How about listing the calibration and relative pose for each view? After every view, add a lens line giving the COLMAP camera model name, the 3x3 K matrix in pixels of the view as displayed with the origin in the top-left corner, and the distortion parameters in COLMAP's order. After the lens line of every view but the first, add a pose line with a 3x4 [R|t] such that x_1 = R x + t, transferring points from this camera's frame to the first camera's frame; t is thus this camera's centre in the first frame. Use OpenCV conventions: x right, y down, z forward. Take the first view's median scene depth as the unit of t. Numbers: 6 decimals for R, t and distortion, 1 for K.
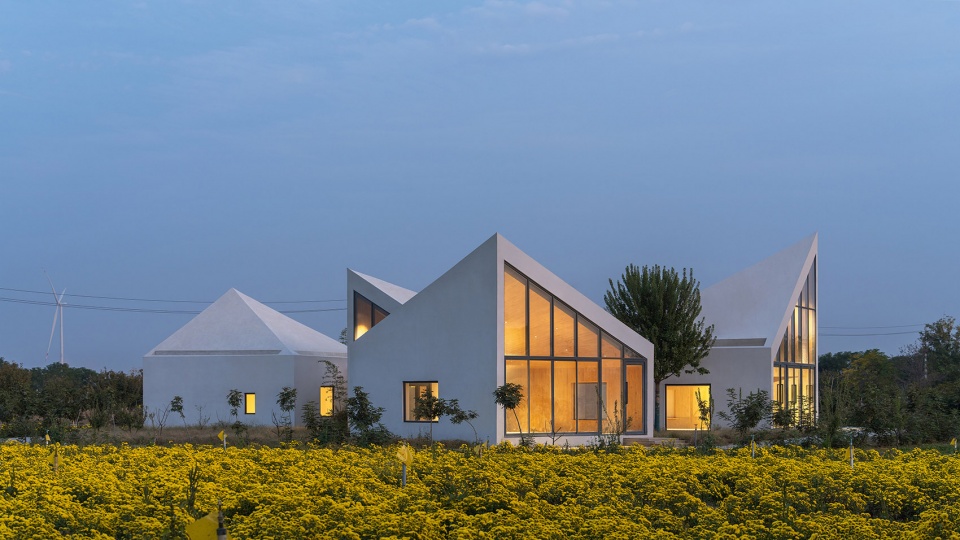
lens RADIAL K [[1705.0, 0, 475.8], [0, 1705.0, 271.6], [0, 0, 1]] dist [-0.026311, 0.000000]
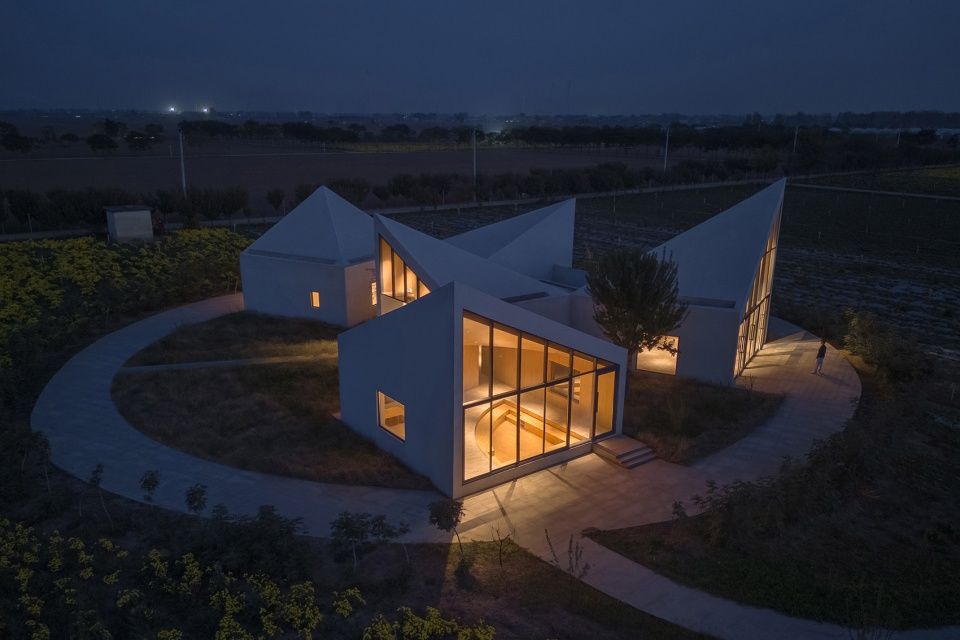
lens RADIAL K [[803.0, 0, 471.2], [0, 803.0, 322.3], [0, 0, 1]] dist [0.043204, 0.000740]
pose [[0.995163, 0.033570, -0.092320, 0.050837], [-0.004397, 0.954077, 0.299529, -0.105965], [0.098135, -0.297674, 0.949610, 0.498954]]
